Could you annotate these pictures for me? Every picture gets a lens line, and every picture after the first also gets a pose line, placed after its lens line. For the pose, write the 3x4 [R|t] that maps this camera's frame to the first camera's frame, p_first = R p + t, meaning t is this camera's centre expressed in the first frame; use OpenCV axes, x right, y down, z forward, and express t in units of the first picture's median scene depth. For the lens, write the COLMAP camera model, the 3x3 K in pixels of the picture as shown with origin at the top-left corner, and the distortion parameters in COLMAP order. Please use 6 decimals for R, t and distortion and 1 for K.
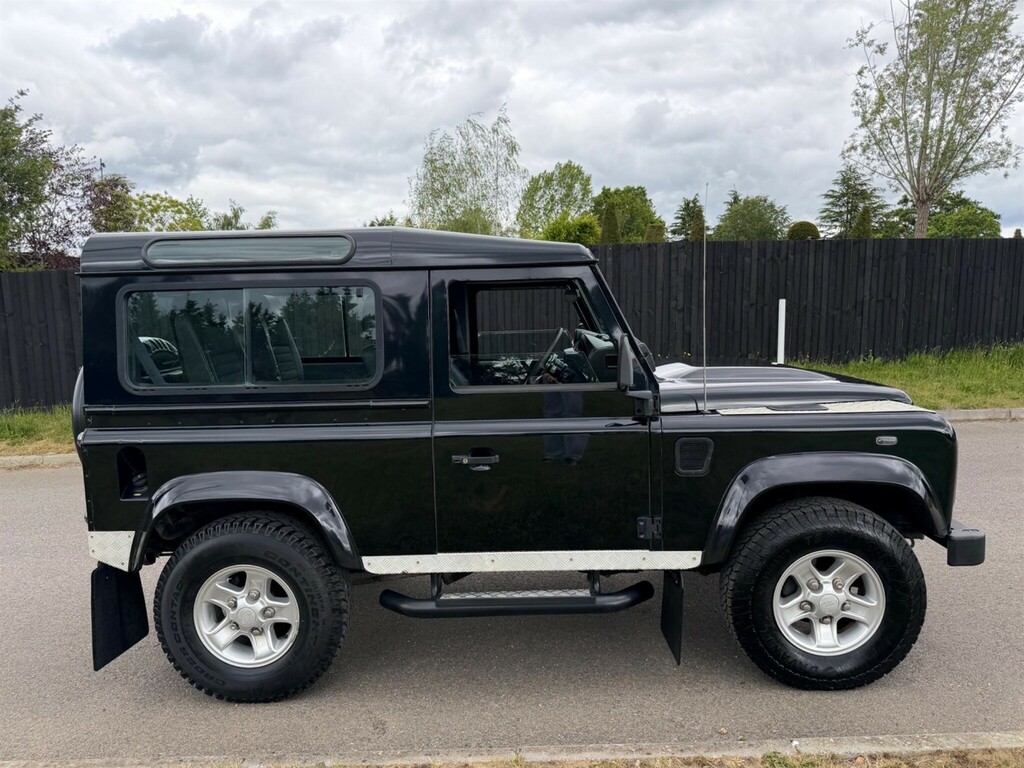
lens RADIAL K [[748.0, 0, 515.6], [0, 748.0, 389.0], [0, 0, 1]] dist [0.004777, -0.003343]
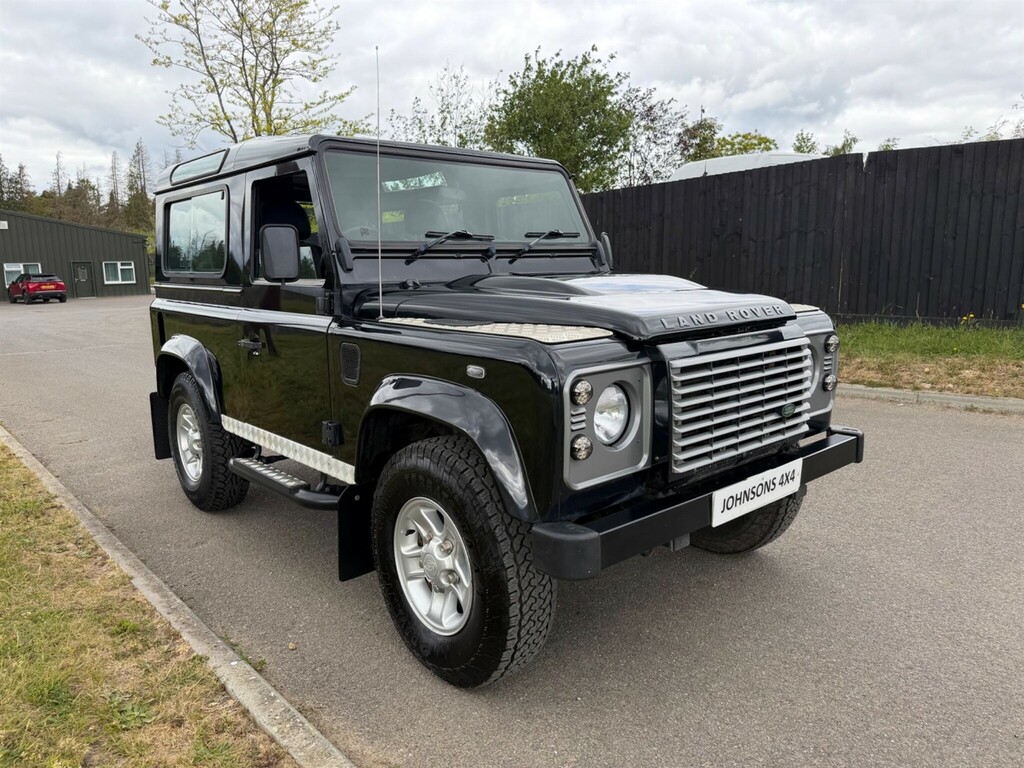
lens RADIAL K [[740.4, 0, 514.1], [0, 740.4, 379.1], [0, 0, 1]] dist [0.071093, -0.083058]
pose [[0.663830, 0.133642, -0.735846, 0.057024], [-0.086762, 0.991023, 0.101716, -0.000090], [0.742834, -0.003679, 0.669465, 0.029158]]
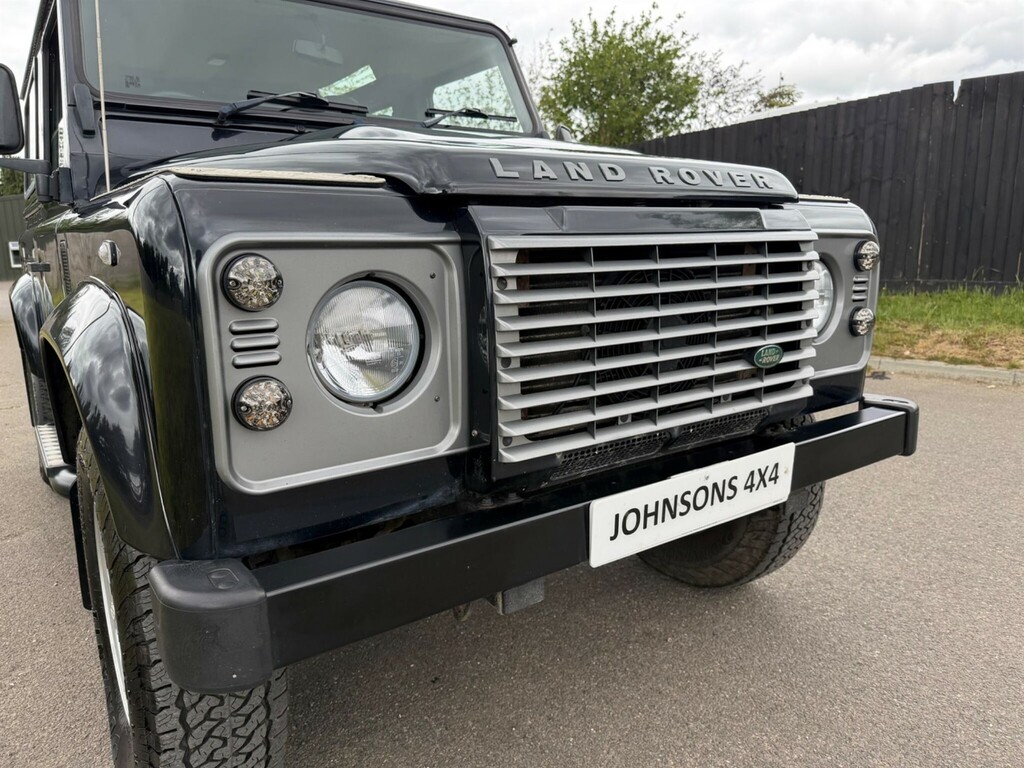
lens RADIAL K [[742.7, 0, 513.9], [0, 742.7, 382.9], [0, 0, 1]] dist [0.043807, -0.044612]
pose [[0.587831, 0.163921, -0.792203, 0.049830], [-0.095549, 0.986470, 0.133219, 0.003400], [0.803321, -0.002616, 0.595540, 0.050538]]
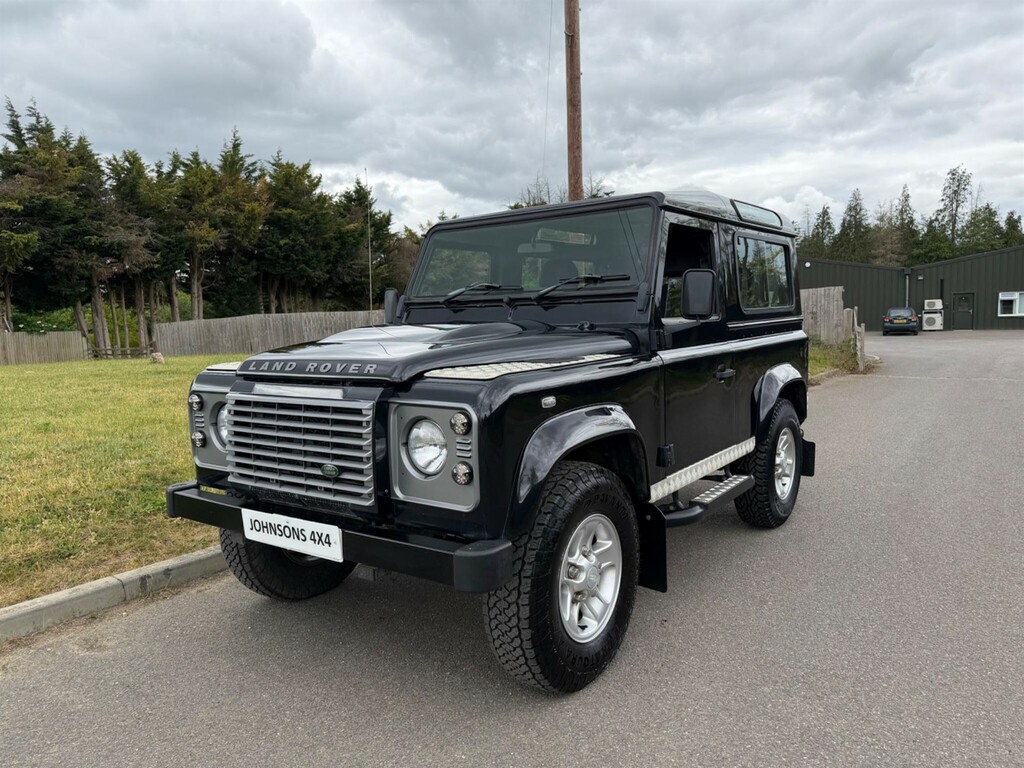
lens RADIAL K [[725.5, 0, 516.8], [0, 725.5, 370.0], [0, 0, 1]] dist [0.010363, -0.012072]
pose [[-0.574417, 0.110146, -0.811118, 0.062765], [-0.049932, 0.984345, 0.169030, -0.008881], [0.817038, 0.137595, -0.559925, 0.105844]]
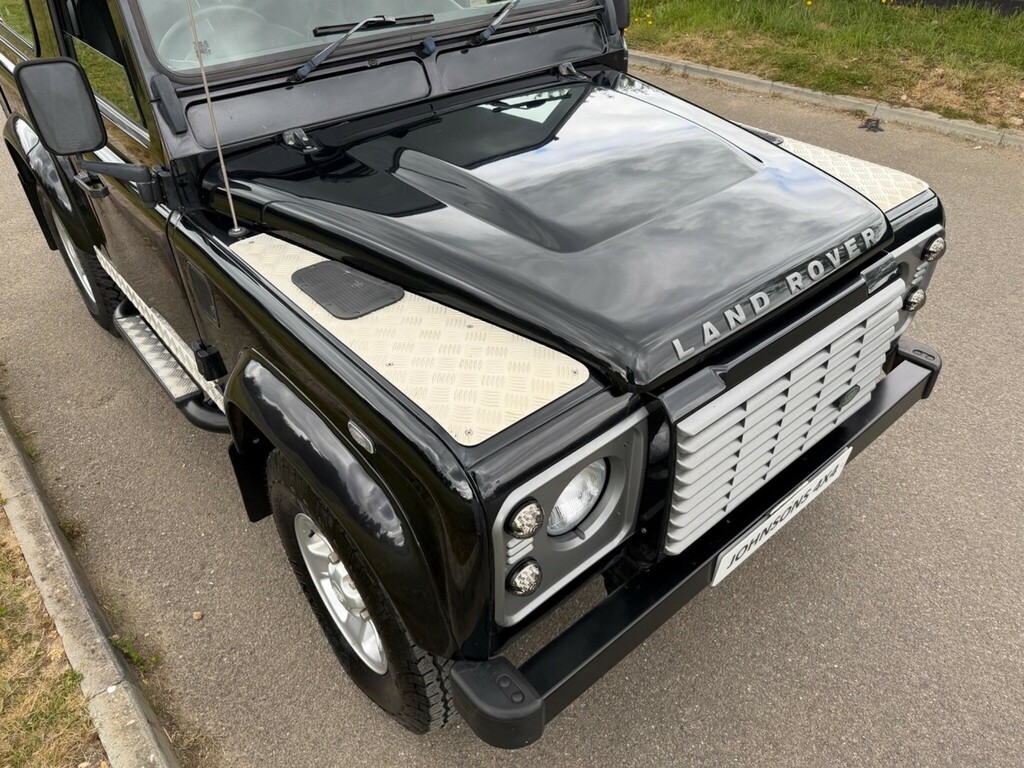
lens RADIAL K [[748.0, 0, 515.6], [0, 748.0, 389.0], [0, 0, 1]] dist [0.004777, -0.003343]
pose [[0.653152, 0.478022, -0.587272, 0.043655], [-0.095388, 0.821317, 0.562440, -0.011719], [0.751195, -0.311340, 0.582042, 0.043983]]
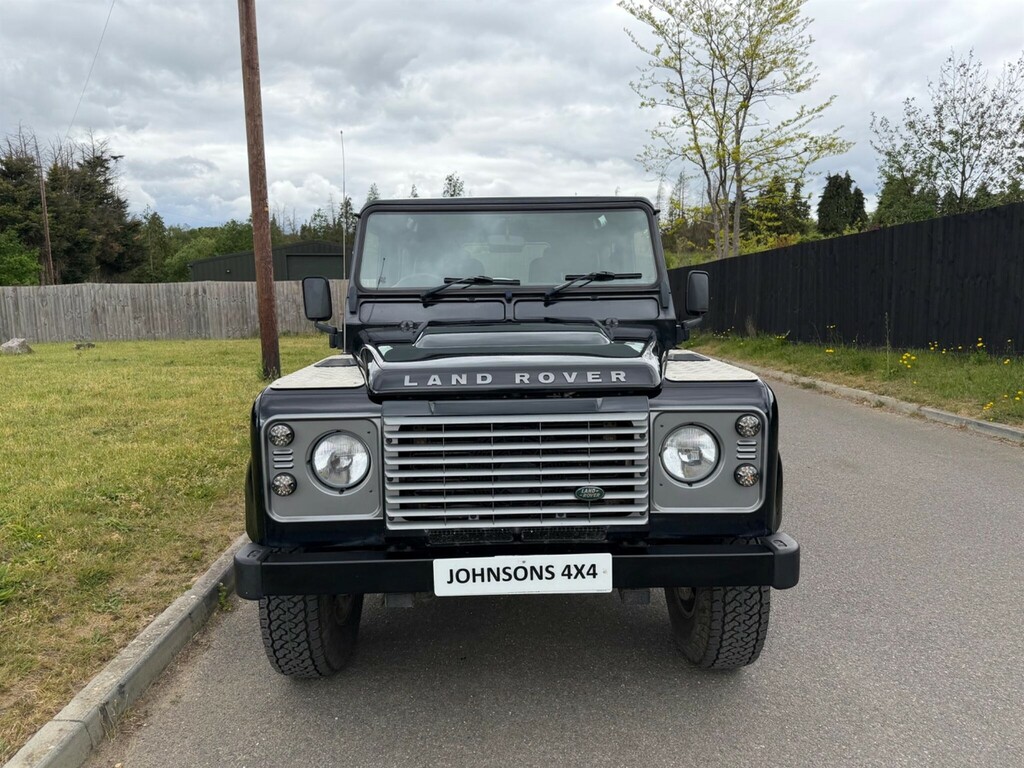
lens RADIAL K [[725.9, 0, 497.5], [0, 725.9, 382.6], [0, 0, 1]] dist [0.094689, -0.100152]
pose [[0.013344, 0.159020, -0.987185, 0.071997], [-0.101684, 0.982371, 0.156870, -0.006395], [0.994727, 0.098288, 0.029279, 0.066273]]
